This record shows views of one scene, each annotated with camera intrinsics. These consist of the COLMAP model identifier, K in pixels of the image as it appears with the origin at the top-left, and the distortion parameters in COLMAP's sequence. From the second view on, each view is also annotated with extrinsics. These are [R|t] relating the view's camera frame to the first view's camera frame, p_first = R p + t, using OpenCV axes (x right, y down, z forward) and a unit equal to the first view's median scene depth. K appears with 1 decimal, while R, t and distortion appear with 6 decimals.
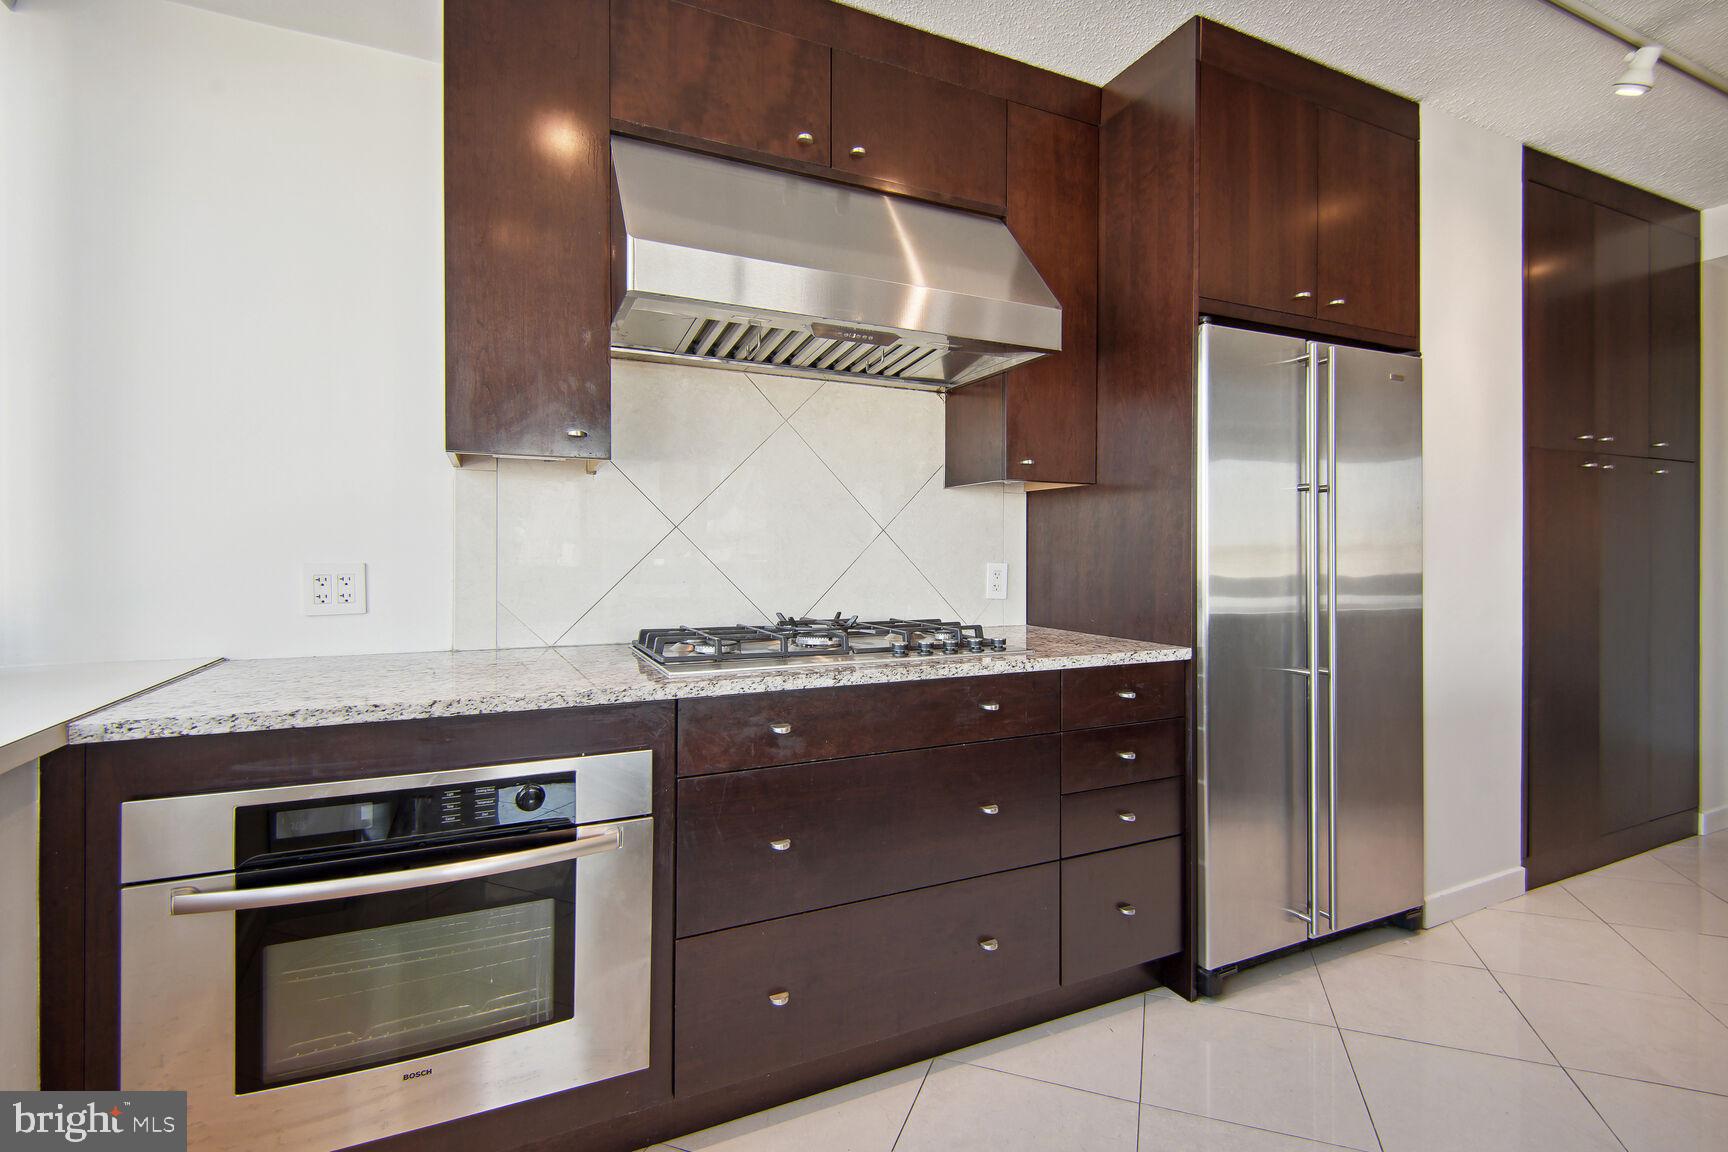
lens RADIAL K [[792.5, 0, 865.5], [0, 792.5, 569.1], [0, 0, 1]] dist [0.006212, 0.000513]
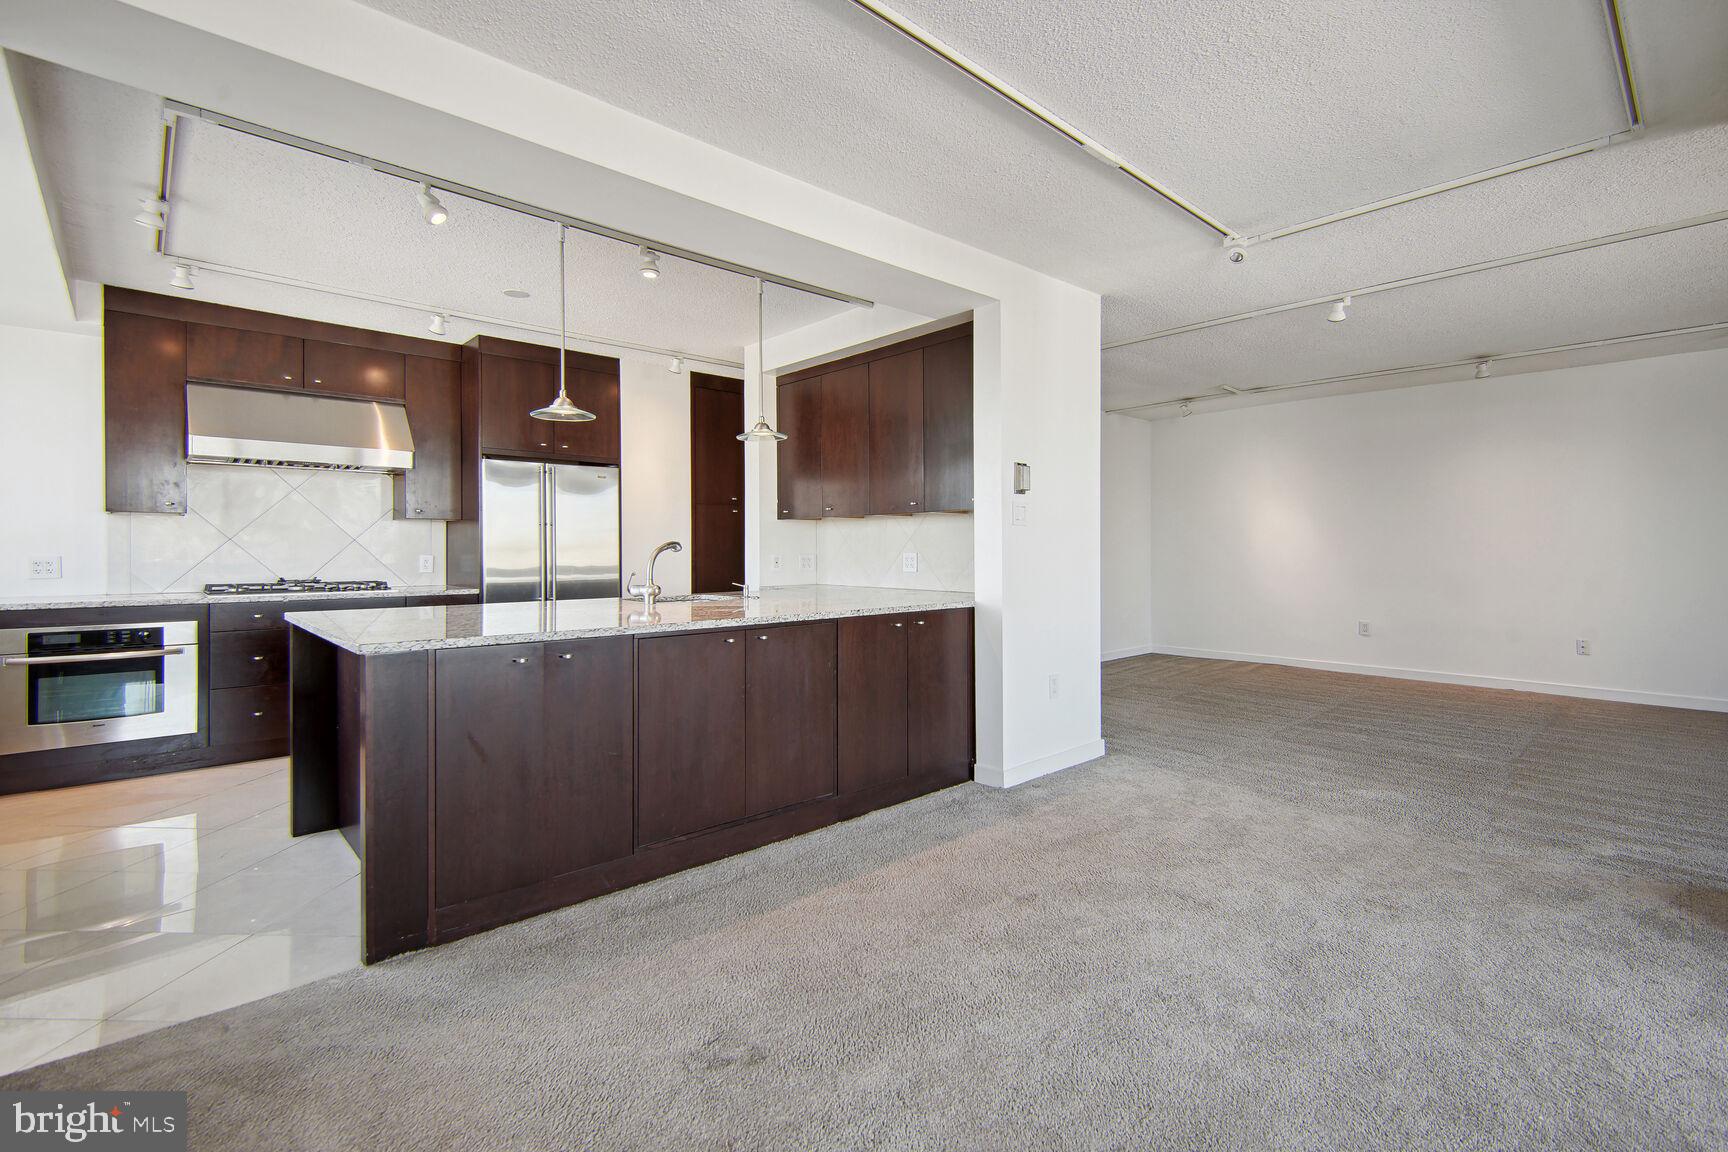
lens RADIAL K [[792.5, 0, 872.2], [0, 792.5, 557.4], [0, 0, 1]] dist [0.006212, 0.000513]
pose [[0.956222, -0.003482, 0.292623, 1.270163], [0.004078, 0.999991, -0.001428, 0.012883], [-0.292615, 0.002559, 0.956227, -2.565817]]
